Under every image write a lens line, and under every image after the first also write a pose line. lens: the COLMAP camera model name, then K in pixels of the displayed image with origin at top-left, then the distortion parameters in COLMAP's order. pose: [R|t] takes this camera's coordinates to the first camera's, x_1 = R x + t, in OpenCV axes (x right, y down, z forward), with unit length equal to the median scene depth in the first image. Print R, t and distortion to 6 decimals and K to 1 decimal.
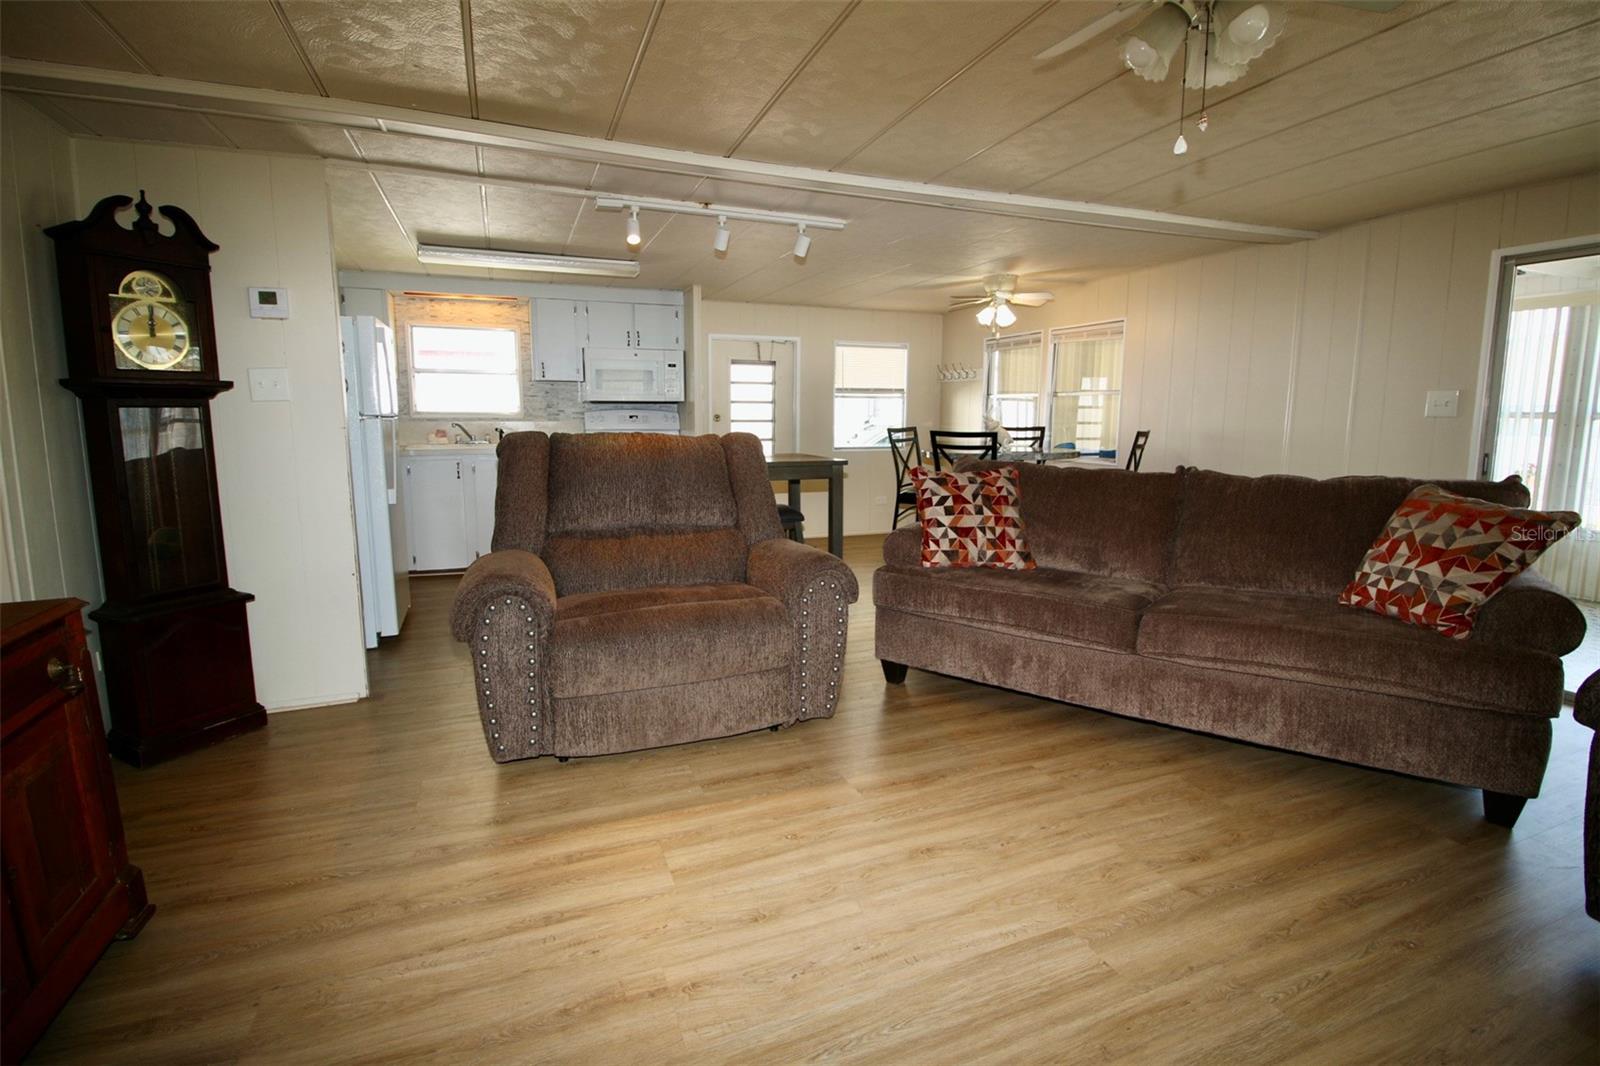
lens RADIAL K [[738.5, 0, 807.2], [0, 738.5, 512.9], [0, 0, 1]] dist [0.001727, -0.013517]
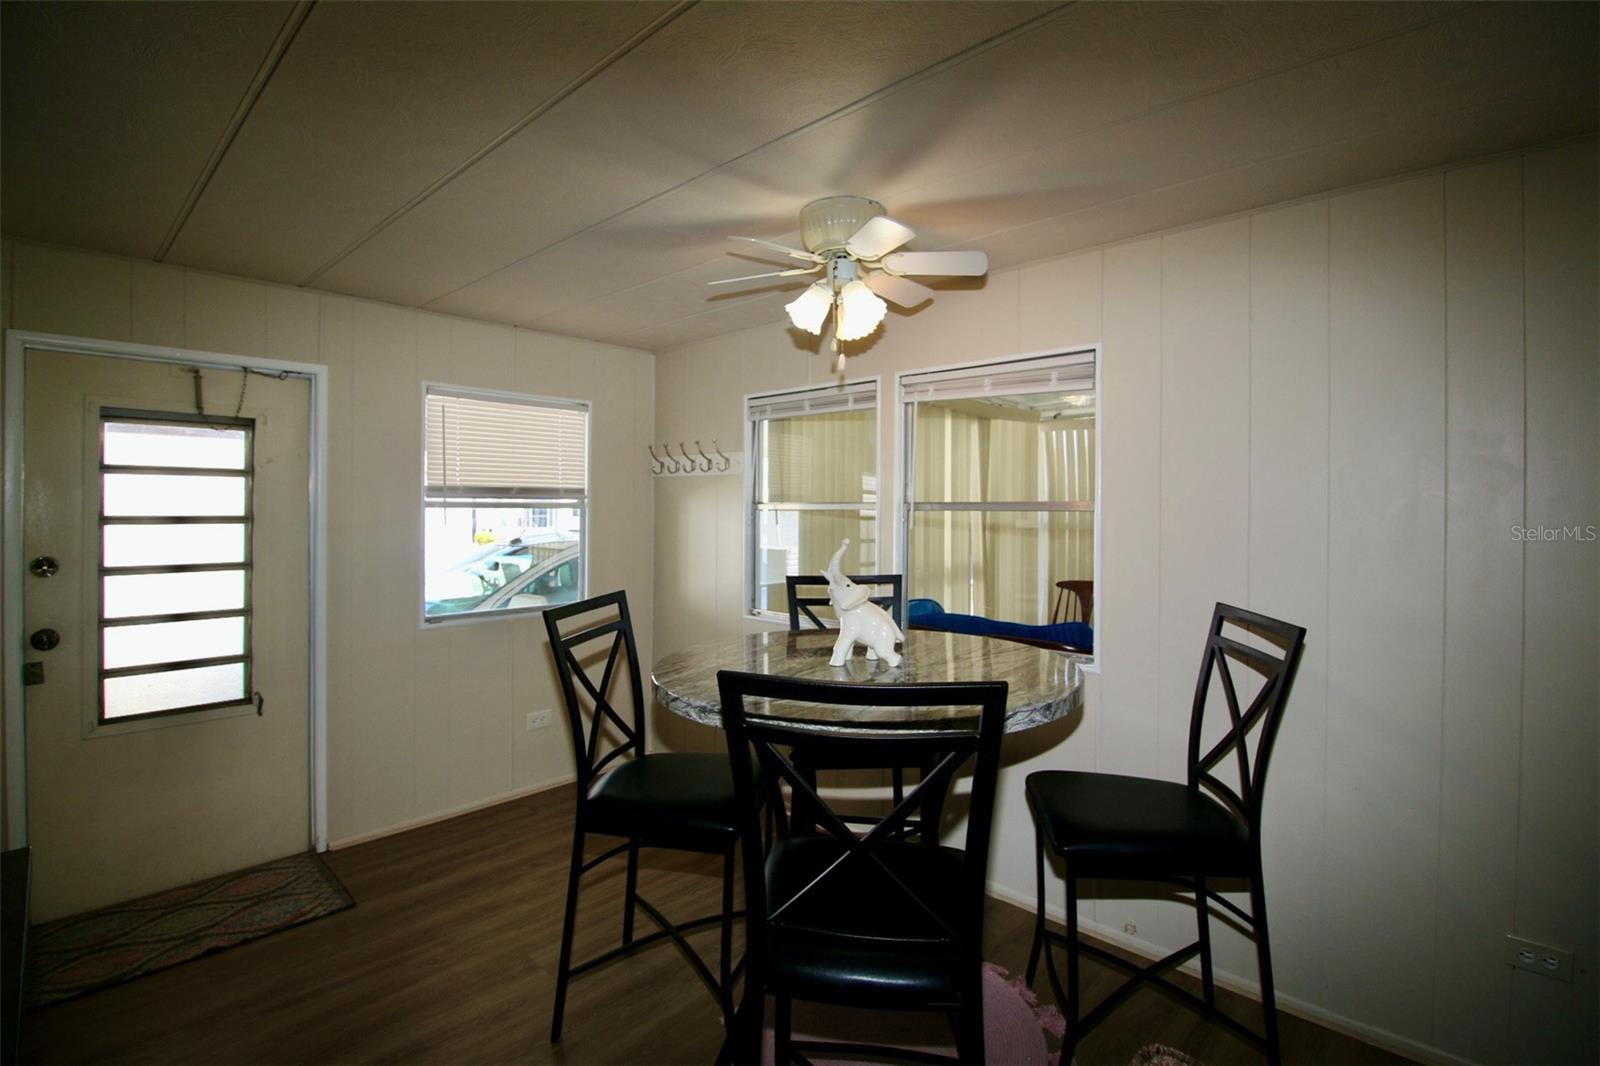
lens RADIAL K [[752.9, 0, 806.3], [0, 752.9, 514.1], [0, 0, 1]] dist [0.000931, -0.013136]
pose [[0.909804, -0.002998, 0.415028, 0.072762], [0.054675, 0.992125, -0.112689, -0.109734], [-0.411422, 0.125217, 0.902803, 0.616916]]
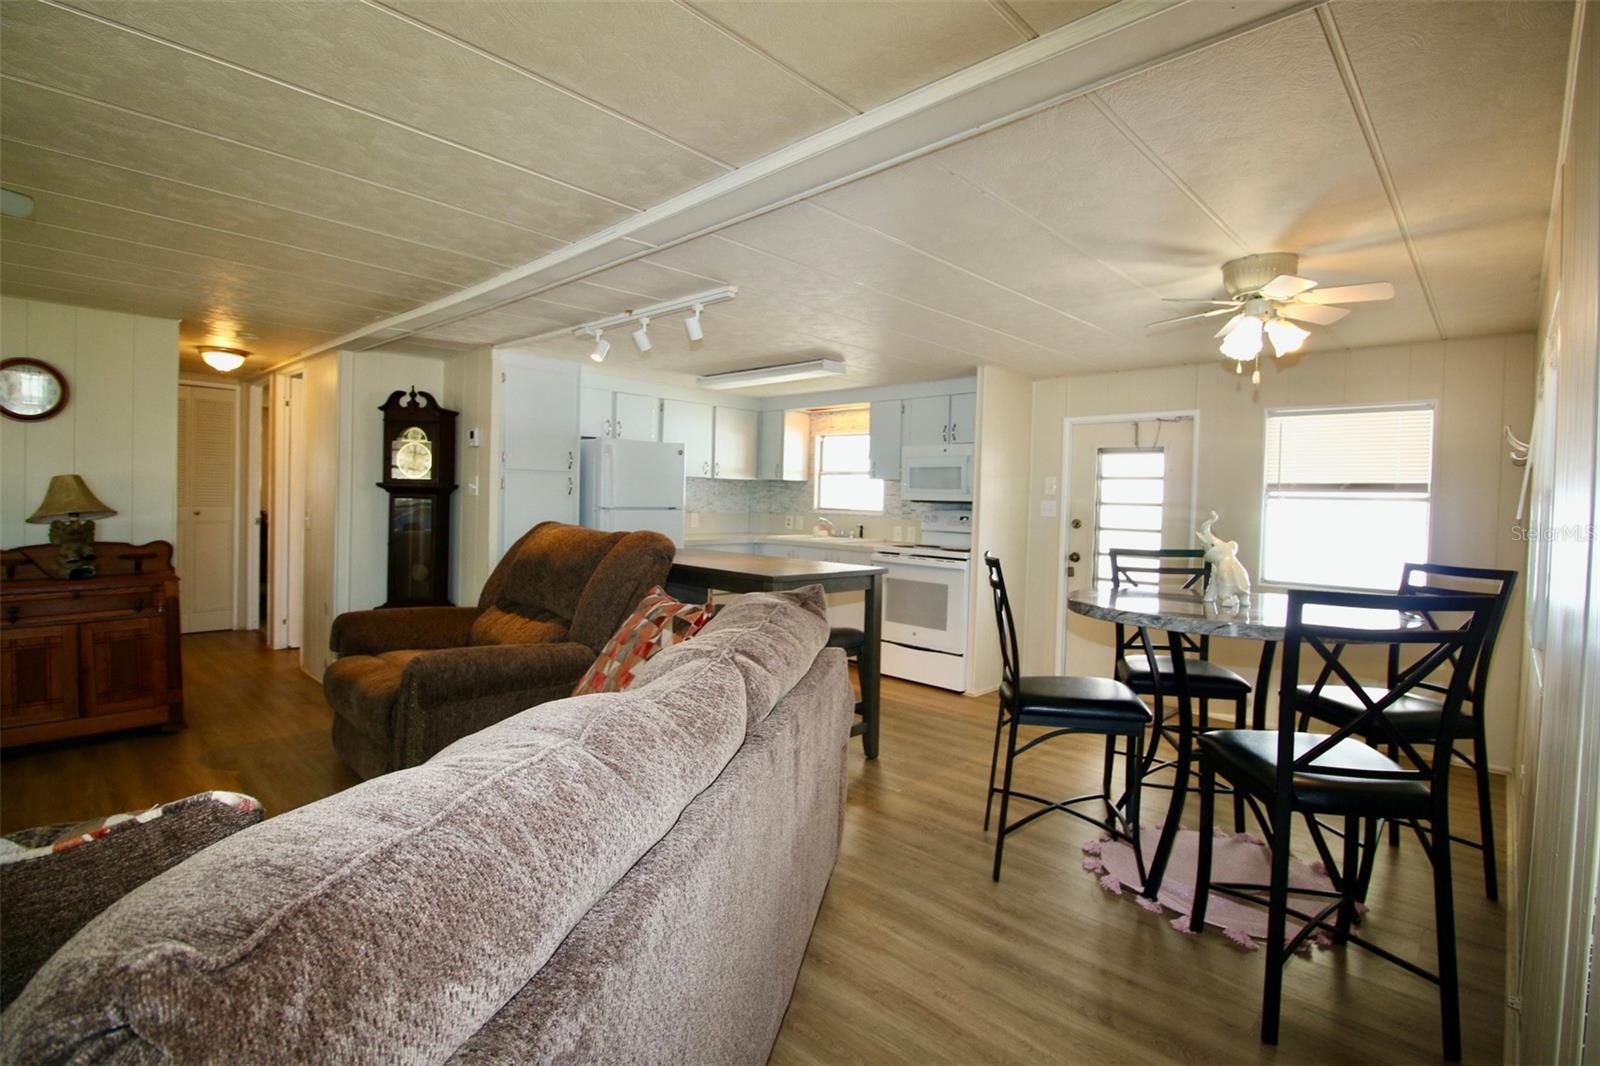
lens RADIAL K [[752.9, 0, 806.3], [0, 752.9, 514.1], [0, 0, 1]] dist [0.000931, -0.013136]
pose [[0.411790, 0.025896, -0.910911, 0.557716], [-0.146886, 0.988411, -0.038303, -0.078778], [0.899363, 0.149573, 0.410822, 0.494594]]
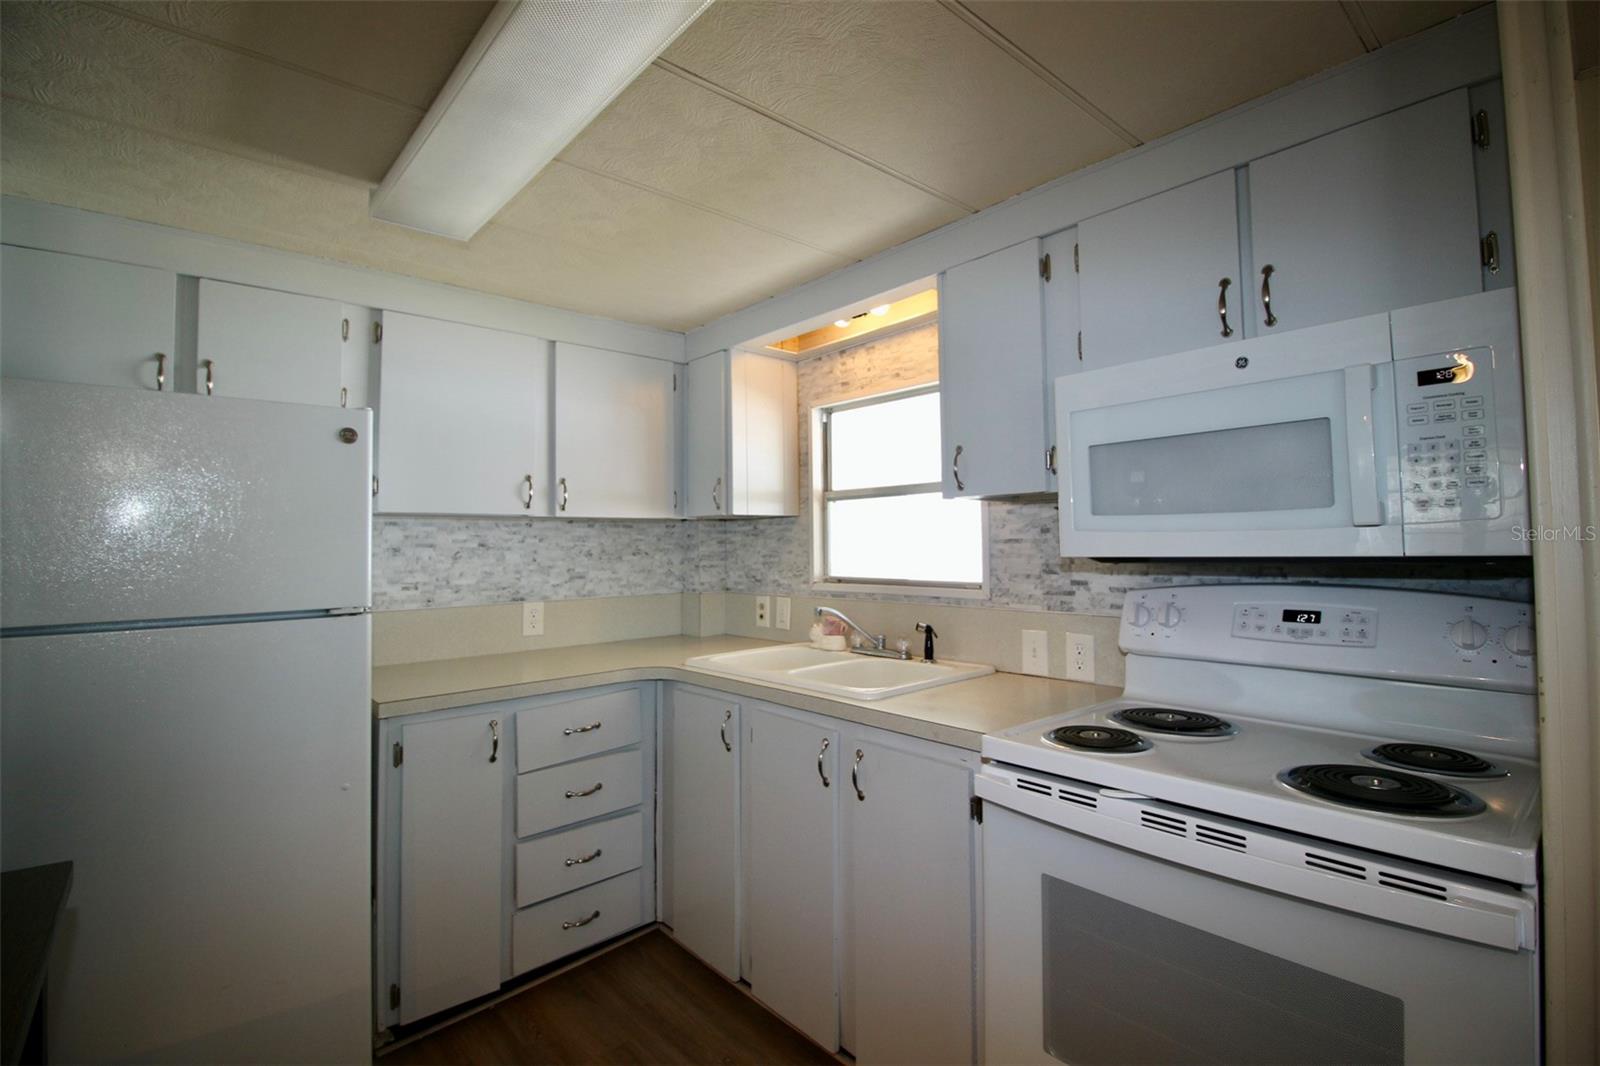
lens RADIAL K [[752.9, 0, 806.3], [0, 752.9, 514.1], [0, 0, 1]] dist [0.000931, -0.013136]
pose [[0.333014, -0.049128, -0.941641, -0.053710], [-0.112445, 0.989446, -0.091388, -0.132479], [0.936193, 0.136317, 0.323976, 0.823250]]
